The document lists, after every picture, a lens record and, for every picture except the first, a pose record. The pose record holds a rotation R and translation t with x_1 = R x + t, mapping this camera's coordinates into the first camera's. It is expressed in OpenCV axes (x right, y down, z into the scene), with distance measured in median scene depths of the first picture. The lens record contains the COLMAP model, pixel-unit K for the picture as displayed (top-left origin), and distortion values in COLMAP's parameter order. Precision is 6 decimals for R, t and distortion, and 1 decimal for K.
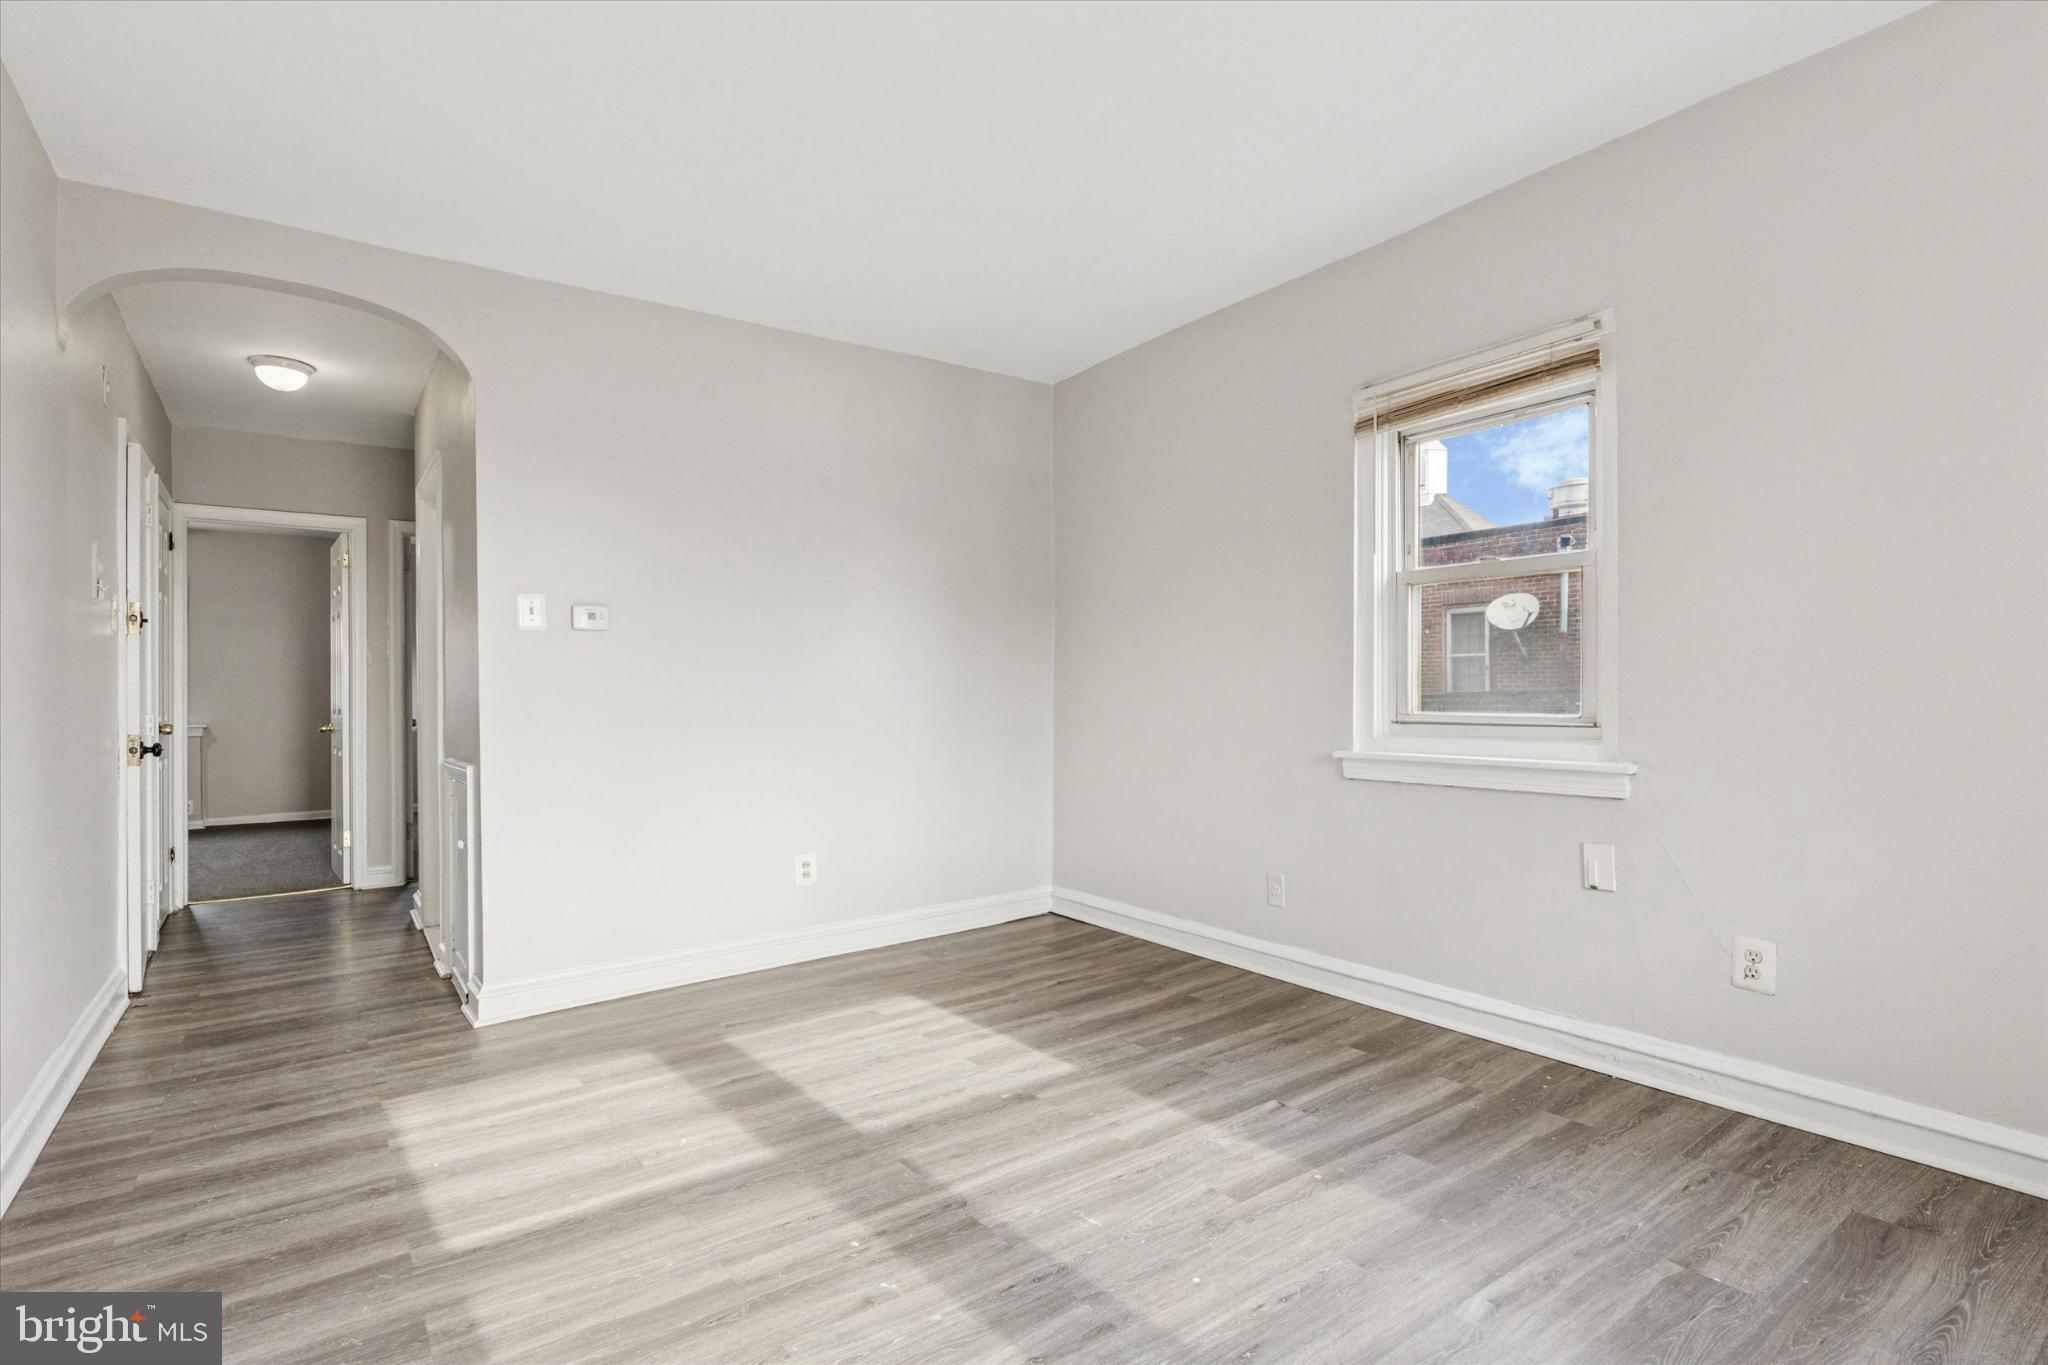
lens RADIAL K [[995.5, 0, 1036.7], [0, 995.5, 693.1], [0, 0, 1]] dist [-0.000236, -0.000575]
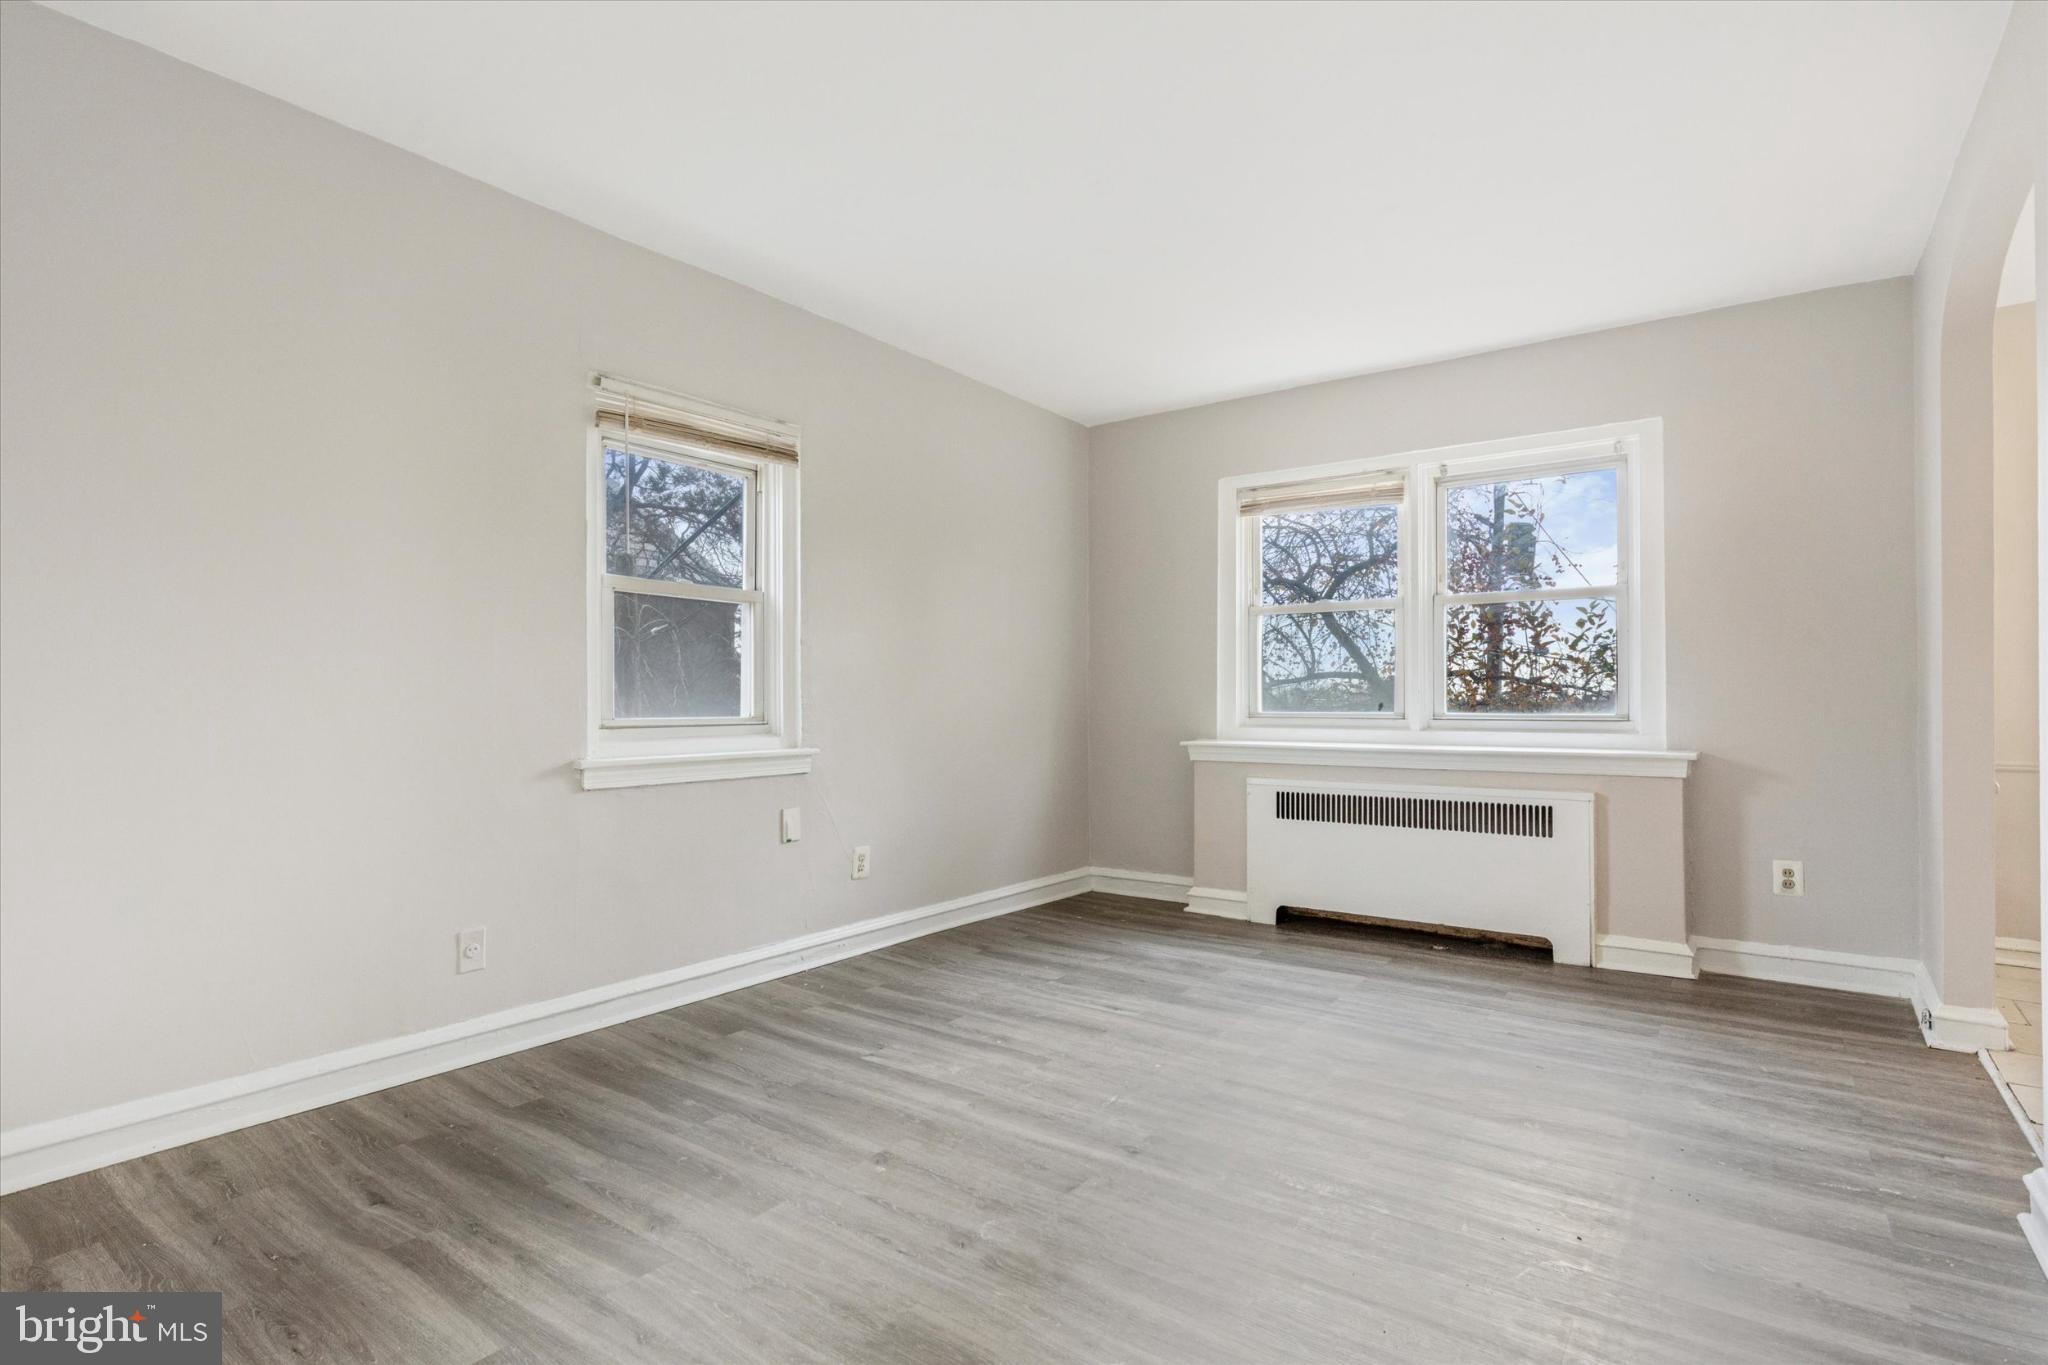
lens RADIAL K [[995.5, 0, 1036.7], [0, 995.5, 693.1], [0, 0, 1]] dist [-0.000236, -0.000575]
pose [[-0.304852, 0.019136, 0.952208, -0.831305], [0.006854, 0.999816, -0.017898, 0.019390], [-0.952375, 0.001070, -0.304927, 1.071260]]
